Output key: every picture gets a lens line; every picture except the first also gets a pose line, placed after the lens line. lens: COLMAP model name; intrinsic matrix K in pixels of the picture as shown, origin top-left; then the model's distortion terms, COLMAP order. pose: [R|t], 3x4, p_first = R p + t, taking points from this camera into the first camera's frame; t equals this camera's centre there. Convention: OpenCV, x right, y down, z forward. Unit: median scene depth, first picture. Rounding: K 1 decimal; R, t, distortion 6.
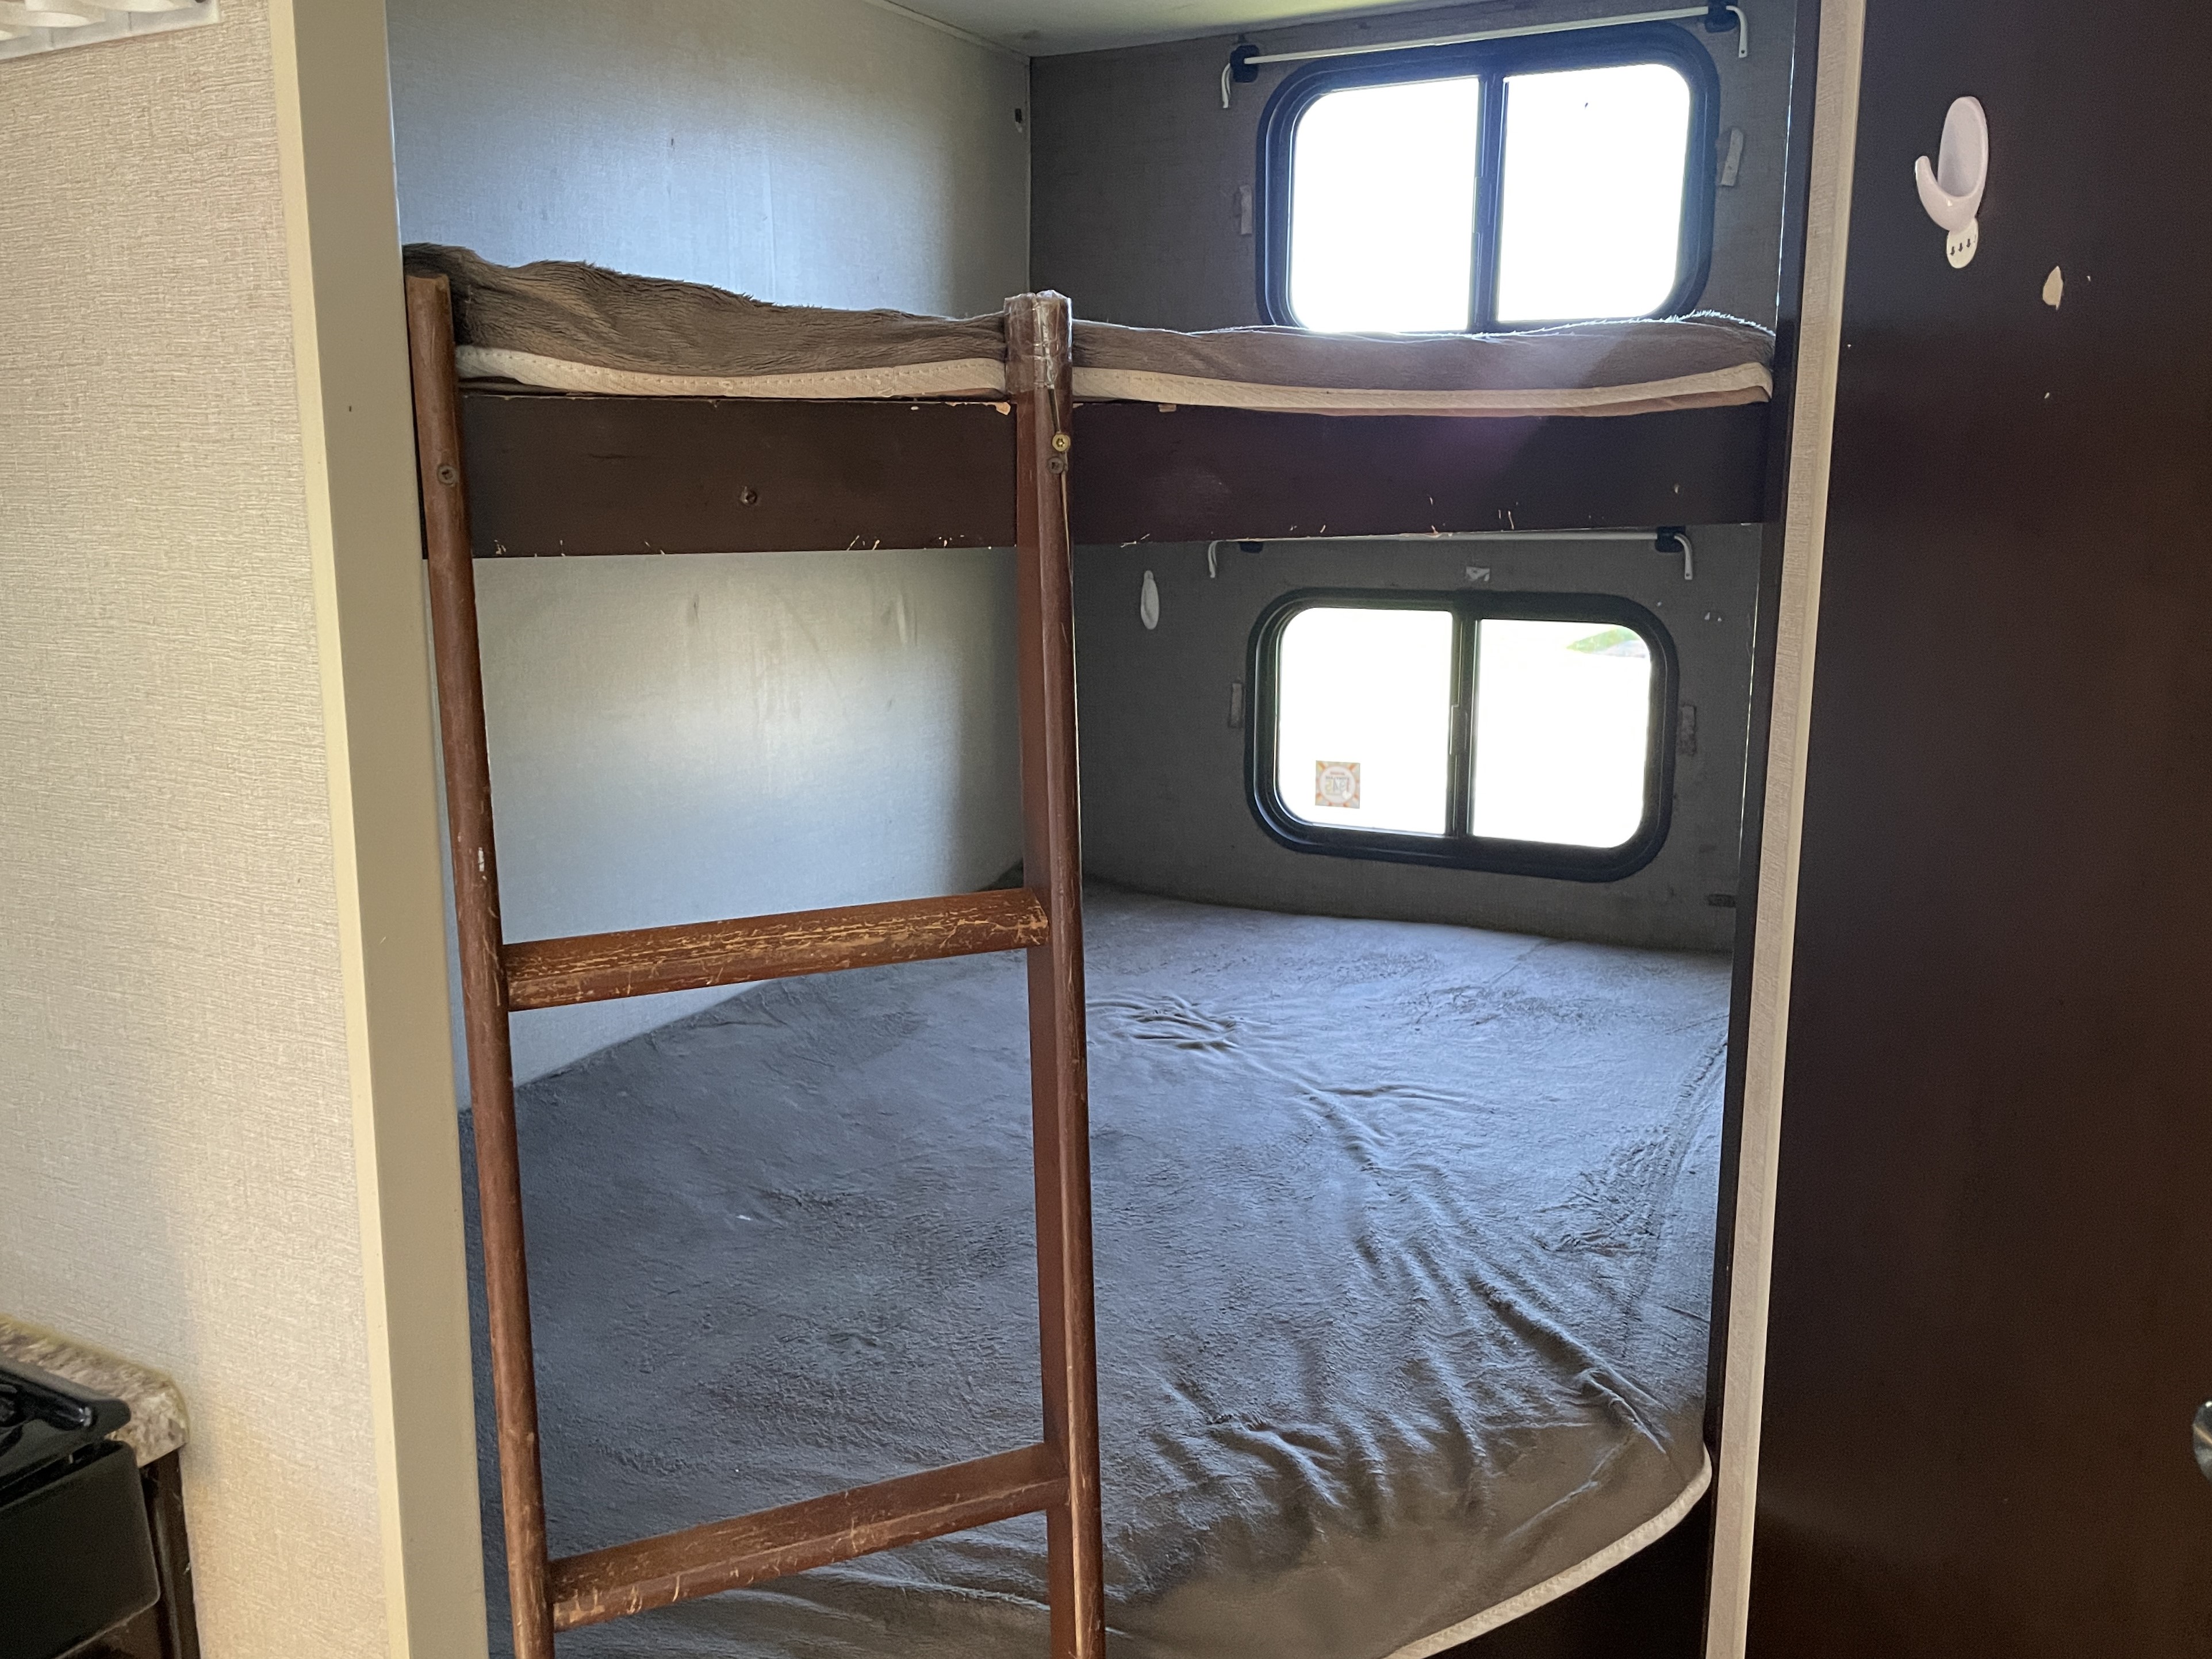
lens RADIAL K [[1764.8, 0, 1106.6], [0, 1764.8, 825.8], [0, 0, 1]] dist [0.019273, -0.006305]
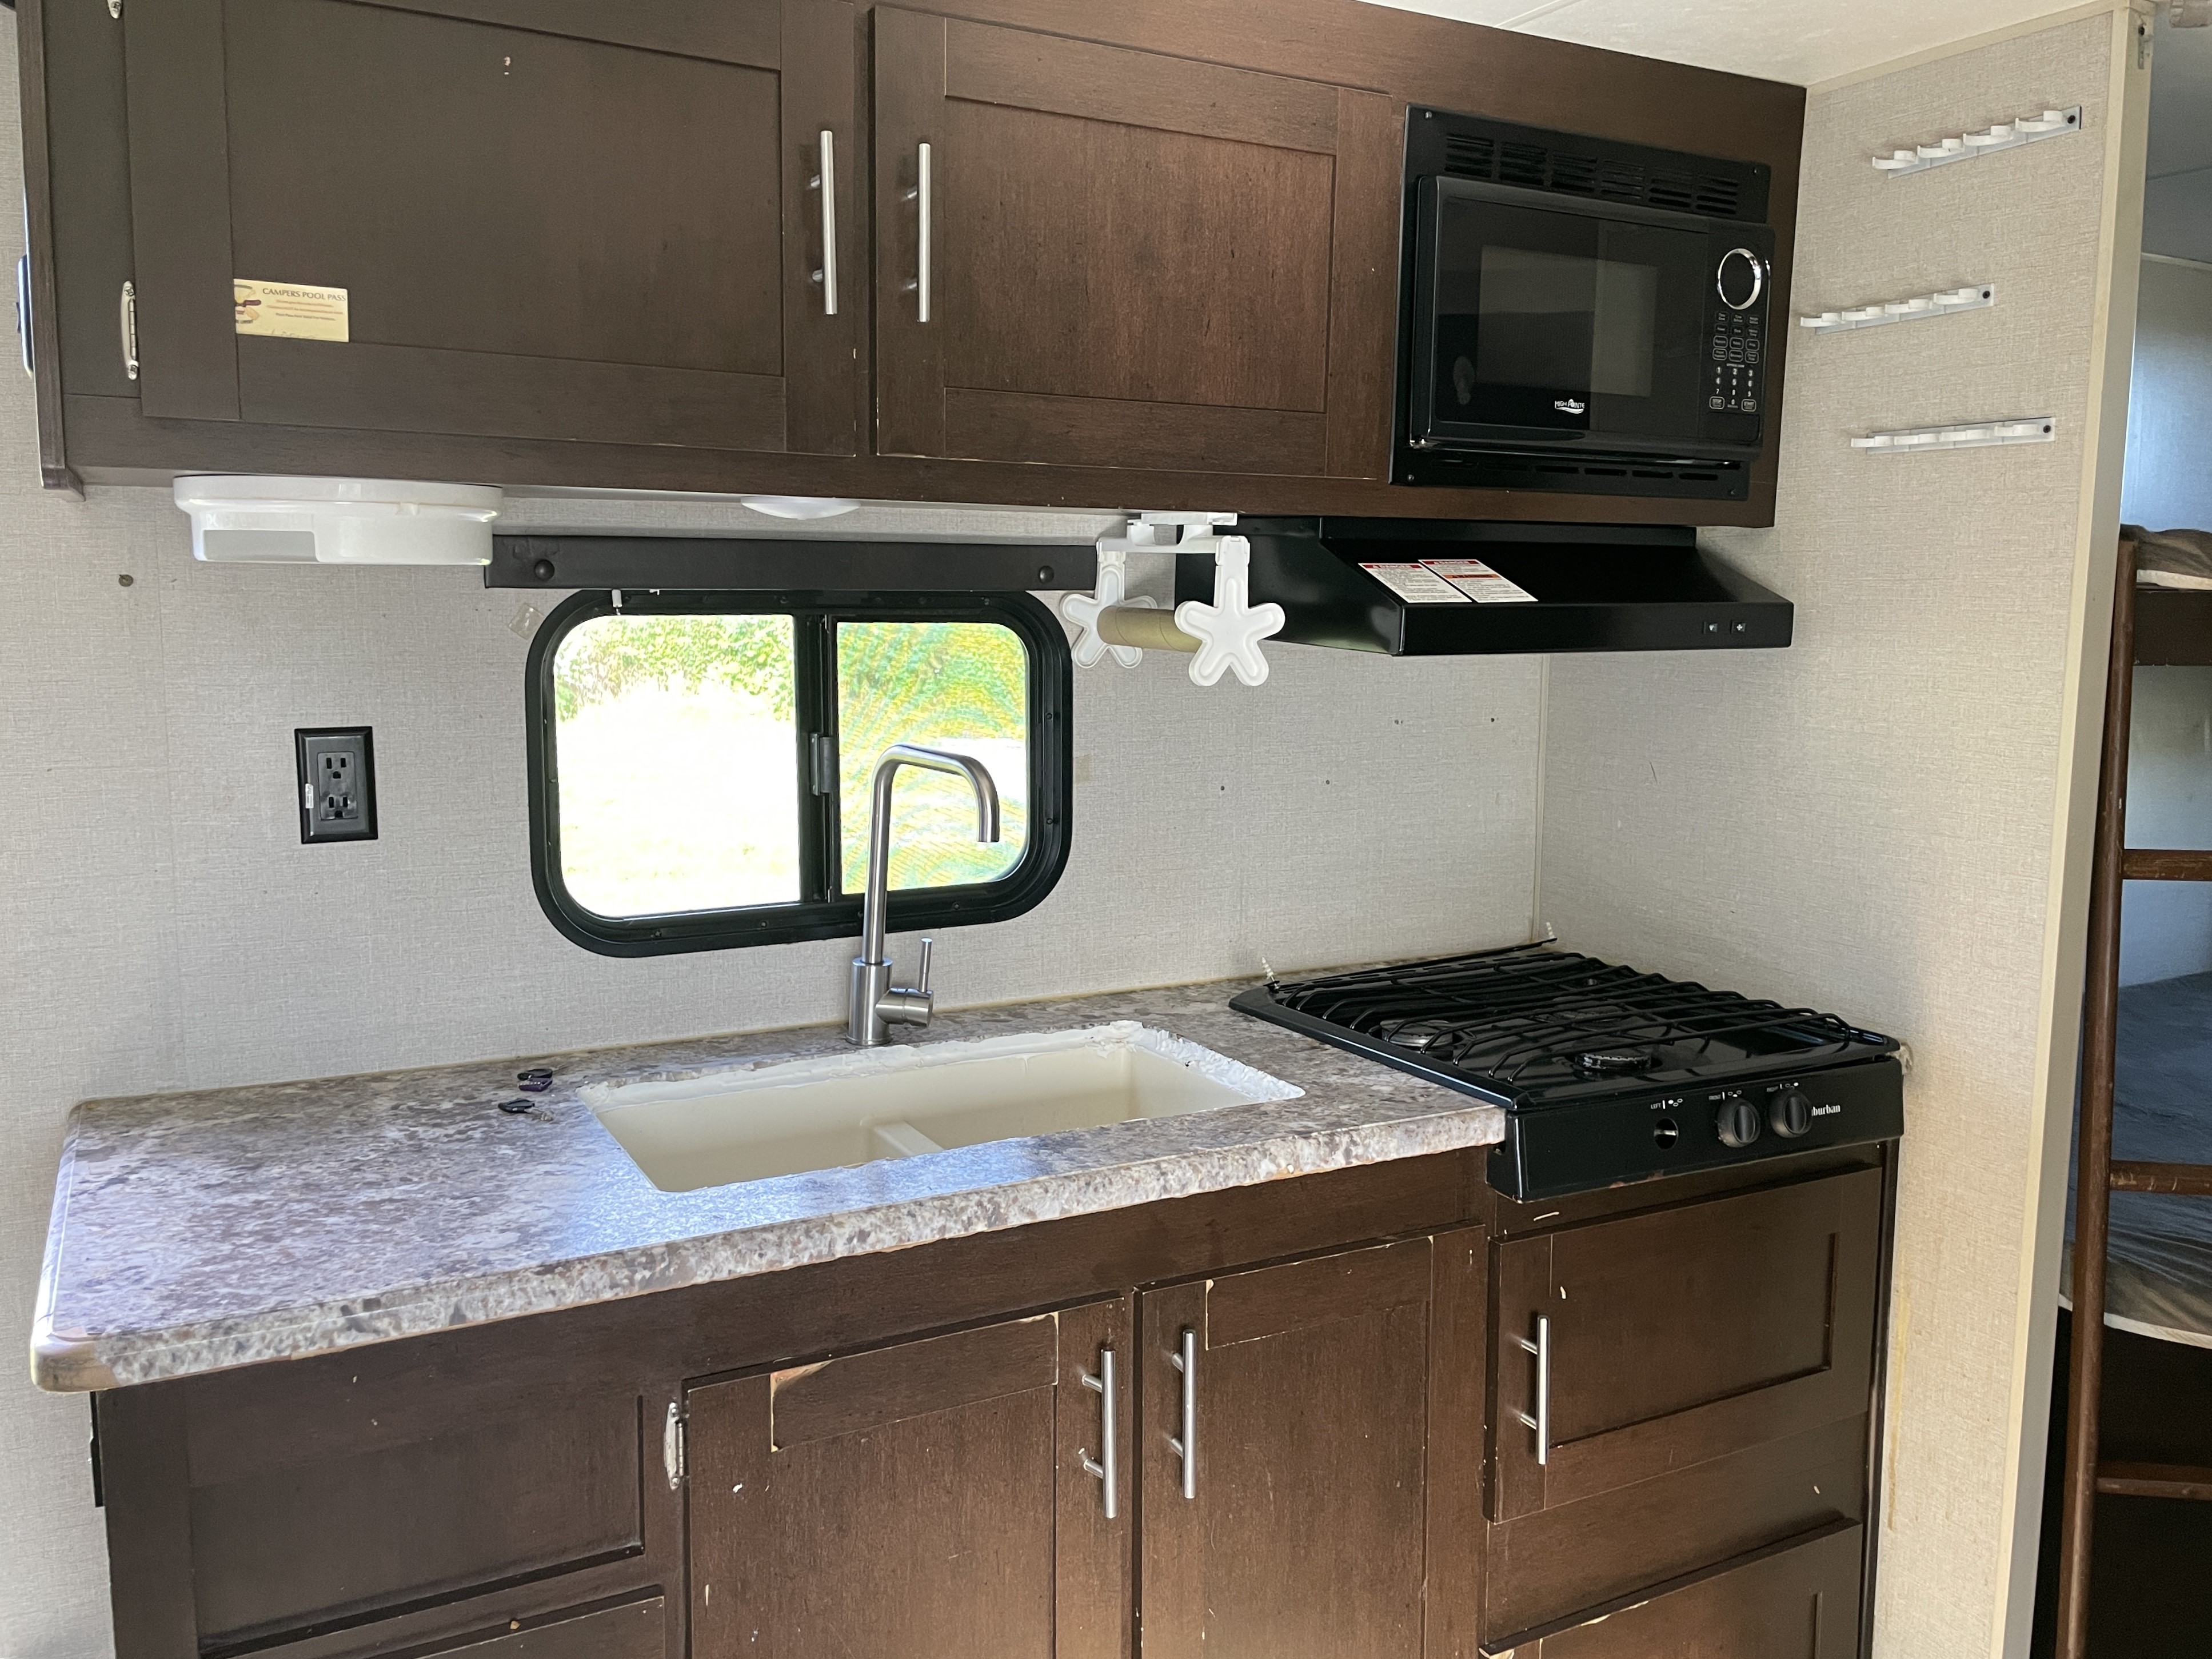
lens RADIAL K [[1764.5, 0, 1112.7], [0, 1764.5, 797.8], [0, 0, 1]] dist [0.019273, -0.006305]
pose [[0.827527, 0.071353, -0.556874, -0.163427], [-0.118669, 0.991710, -0.049276, 0.259084], [0.548741, 0.106860, 0.829134, -1.440662]]
